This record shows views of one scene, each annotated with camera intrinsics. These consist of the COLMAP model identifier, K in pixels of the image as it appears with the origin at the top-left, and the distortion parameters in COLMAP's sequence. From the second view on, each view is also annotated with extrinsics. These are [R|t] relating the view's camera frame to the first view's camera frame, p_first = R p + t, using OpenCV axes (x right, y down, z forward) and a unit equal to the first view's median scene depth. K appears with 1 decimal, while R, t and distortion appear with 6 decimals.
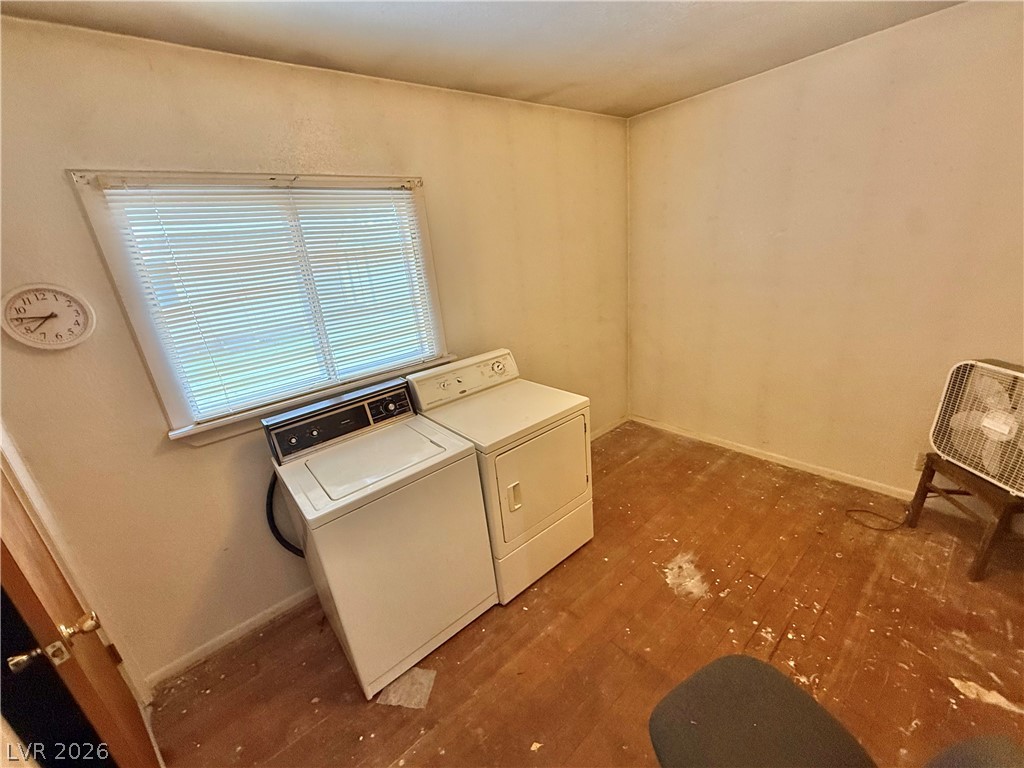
lens RADIAL K [[409.0, 0, 512.6], [0, 409.0, 383.7], [0, 0, 1]] dist [0.001829, 0.000117]
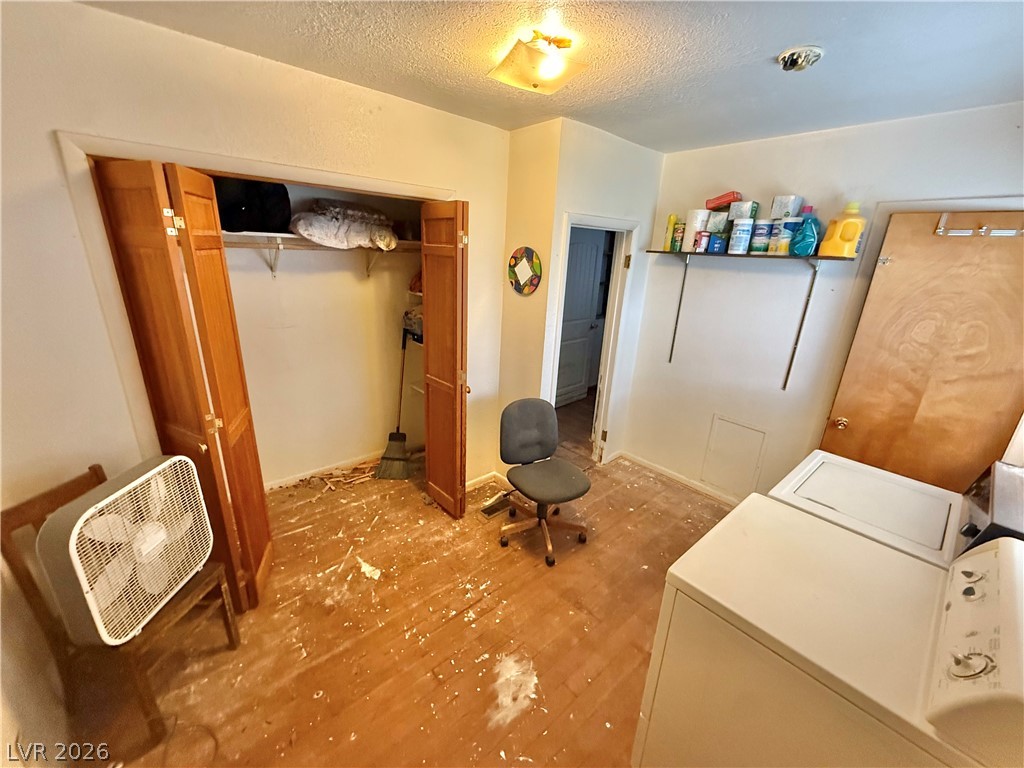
lens RADIAL K [[409.0, 0, 510.6], [0, 409.0, 385.3], [0, 0, 1]] dist [0.001829, 0.000117]
pose [[-0.998534, 0.053970, 0.004210, 0.410409], [0.045169, 0.787762, 0.614321, -0.562806], [0.029838, 0.613611, -0.789045, 1.349718]]
